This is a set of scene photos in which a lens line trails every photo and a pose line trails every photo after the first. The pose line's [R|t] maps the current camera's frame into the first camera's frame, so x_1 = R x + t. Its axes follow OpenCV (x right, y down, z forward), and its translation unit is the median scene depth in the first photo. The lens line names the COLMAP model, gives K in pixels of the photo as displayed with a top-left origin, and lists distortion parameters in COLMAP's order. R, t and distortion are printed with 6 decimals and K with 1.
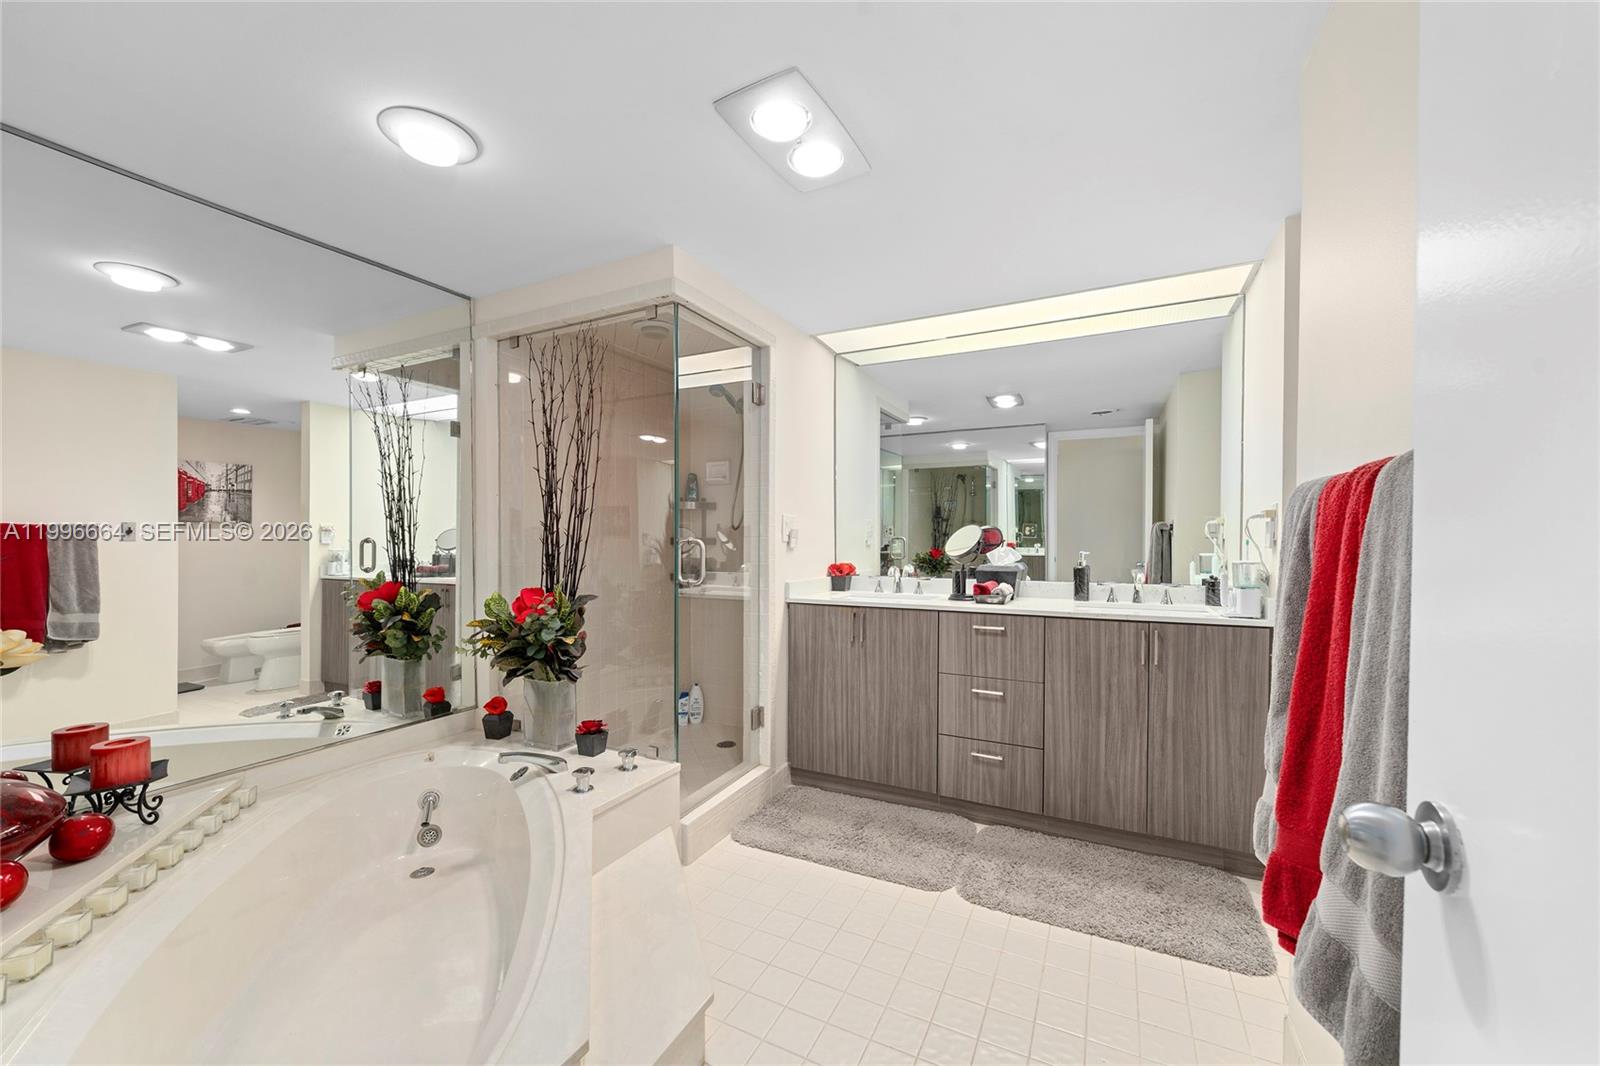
lens RADIAL K [[648.5, 0, 800.0], [0, 648.5, 533.0], [0, 0, 1]] dist [0.001130, 0.000108]
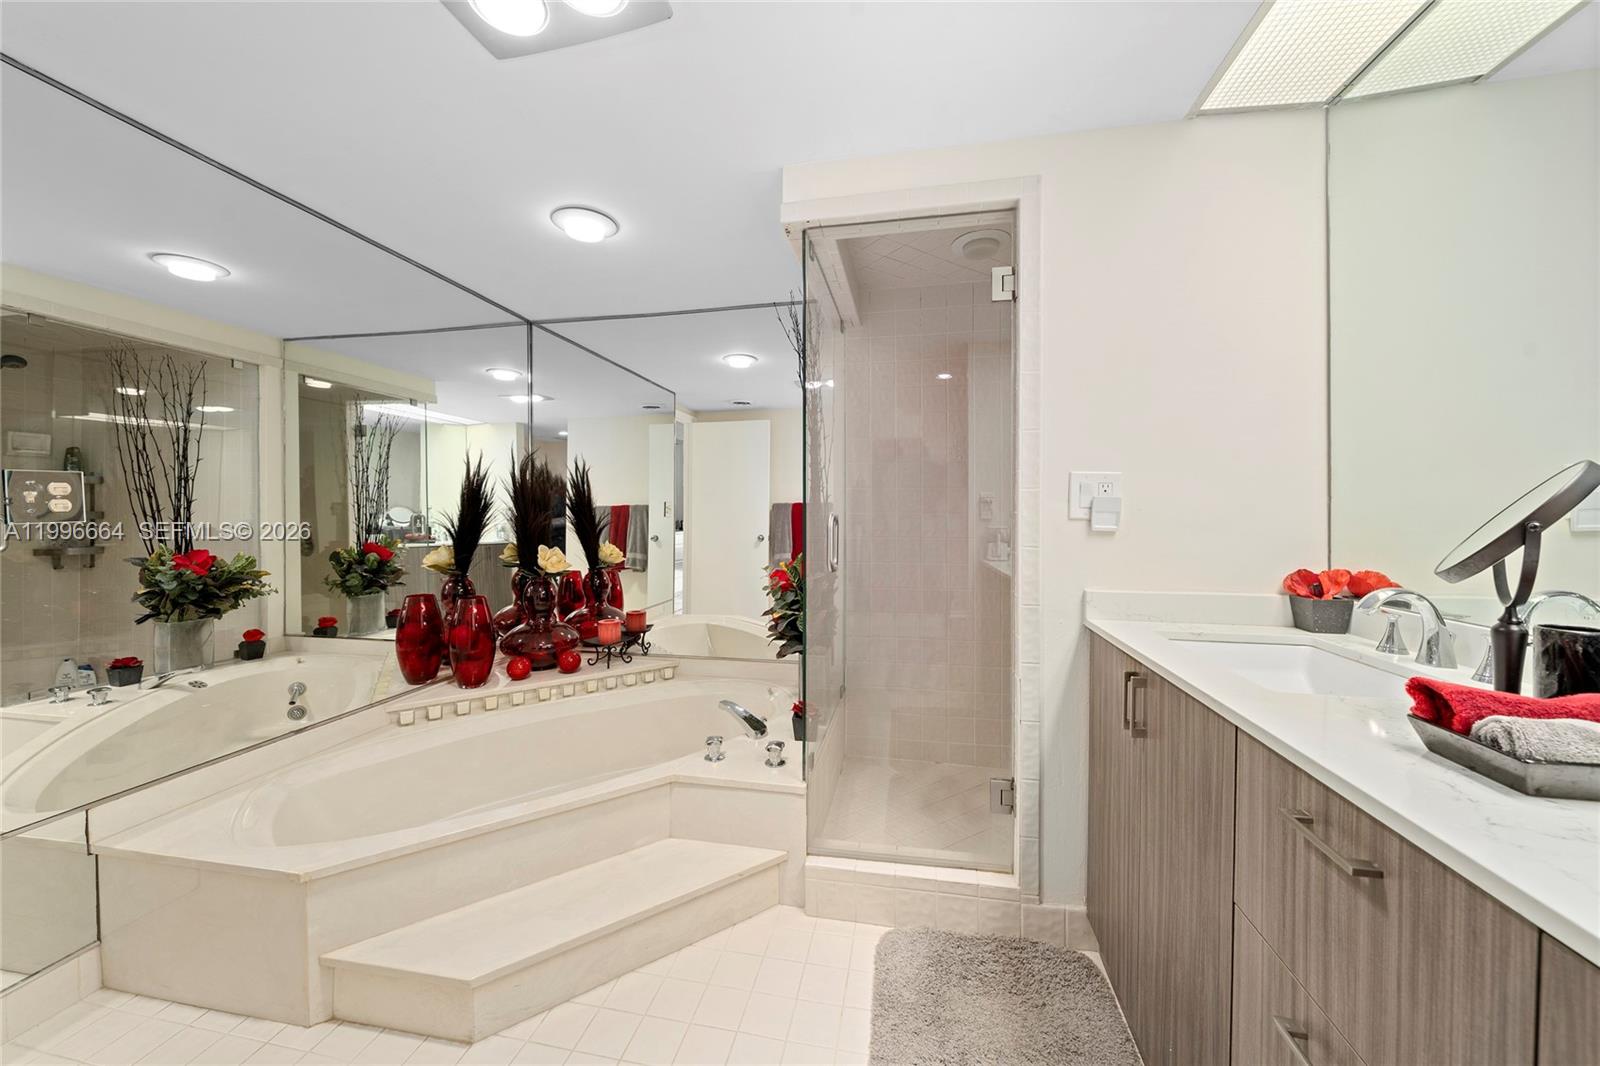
lens RADIAL K [[576.9, 0, 799.9], [0, 576.9, 519.5], [0, 0, 1]] dist [-0.002951, 0.000001]
pose [[0.276527, 0.009302, -0.960961, 0.453741], [-0.001515, 0.999956, 0.009244, 0.011253], [0.961005, -0.001101, 0.276529, 0.714136]]
